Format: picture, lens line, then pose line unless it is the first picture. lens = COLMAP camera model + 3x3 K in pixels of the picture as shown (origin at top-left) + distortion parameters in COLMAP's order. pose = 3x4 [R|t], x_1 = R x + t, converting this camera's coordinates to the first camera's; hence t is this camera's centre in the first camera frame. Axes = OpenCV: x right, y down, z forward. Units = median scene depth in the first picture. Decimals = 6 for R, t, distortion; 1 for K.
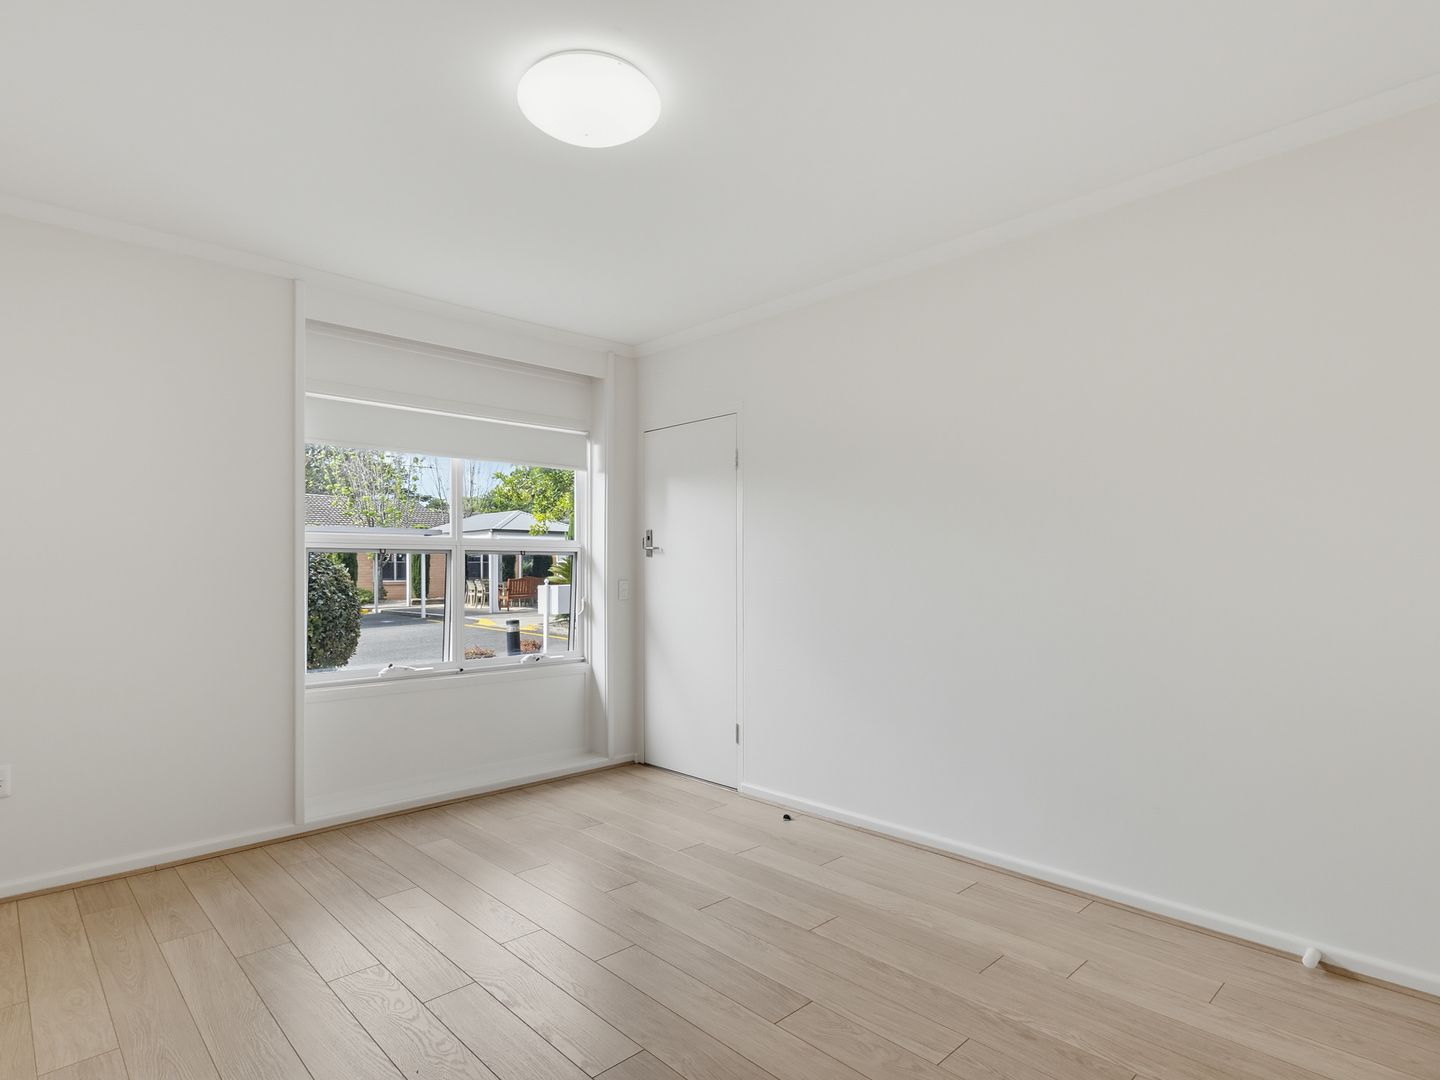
lens RADIAL K [[767.7, 0, 728.5], [0, 767.7, 553.9], [0, 0, 1]] dist [-0.008095, 0.000630]
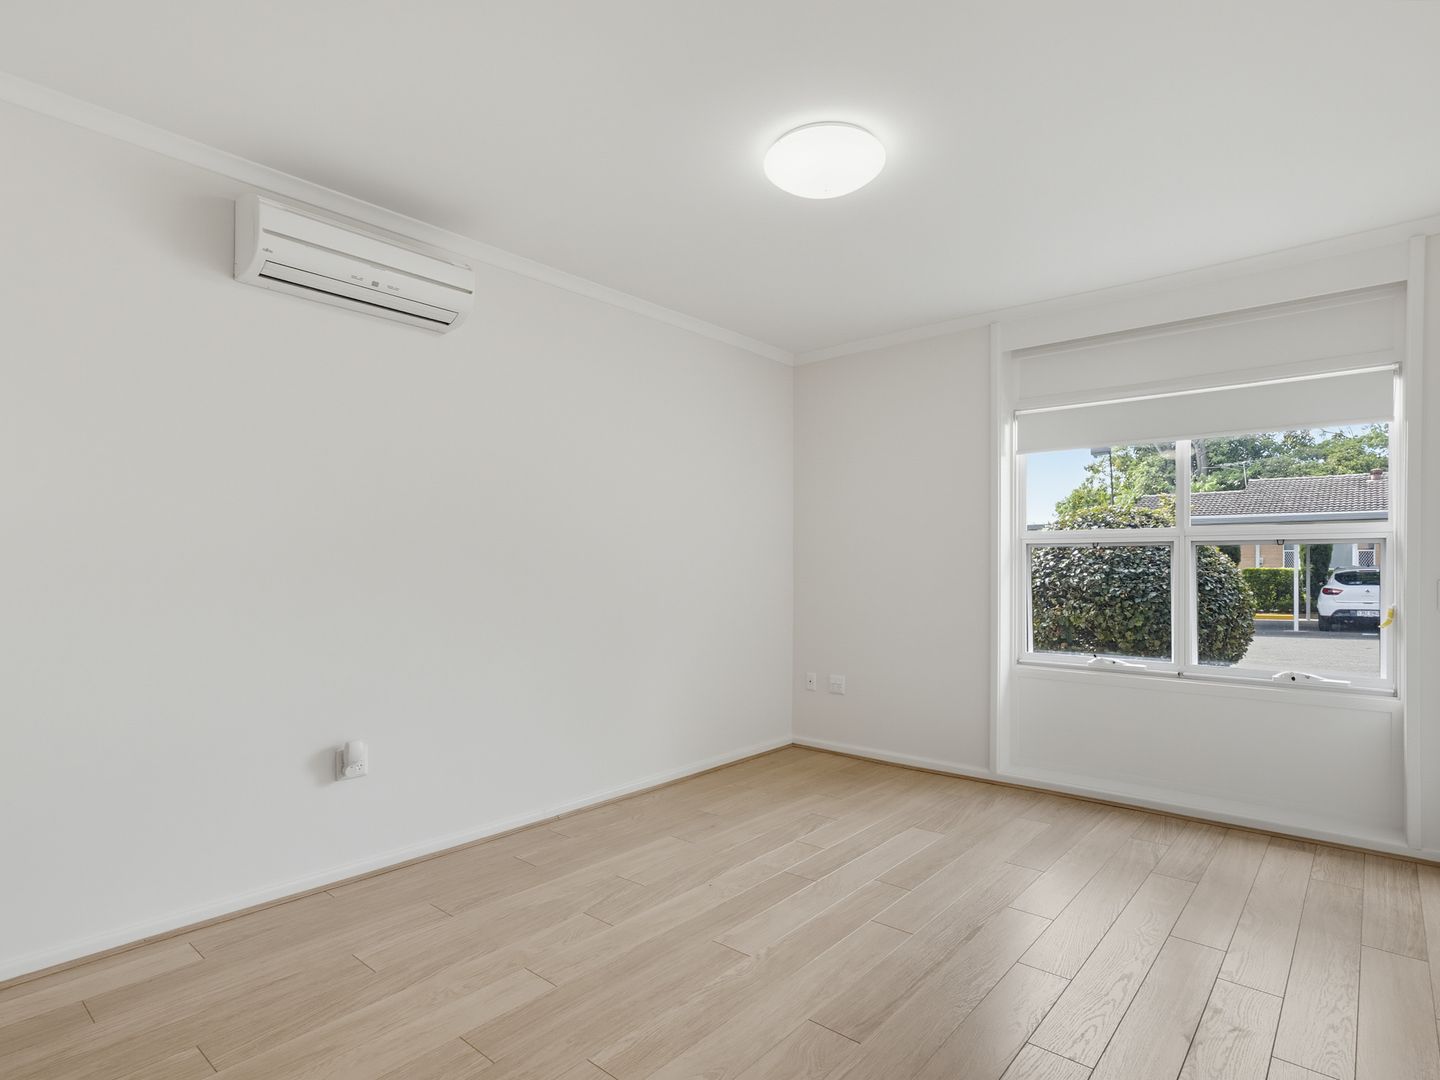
lens RADIAL K [[767.7, 0, 733.4], [0, 767.7, 549.4], [0, 0, 1]] dist [-0.008095, 0.000630]
pose [[0.104181, -0.013808, -0.994463, 0.515063], [0.018995, 0.999749, -0.011892, 0.004879], [0.994377, -0.017651, 0.104417, 0.397123]]
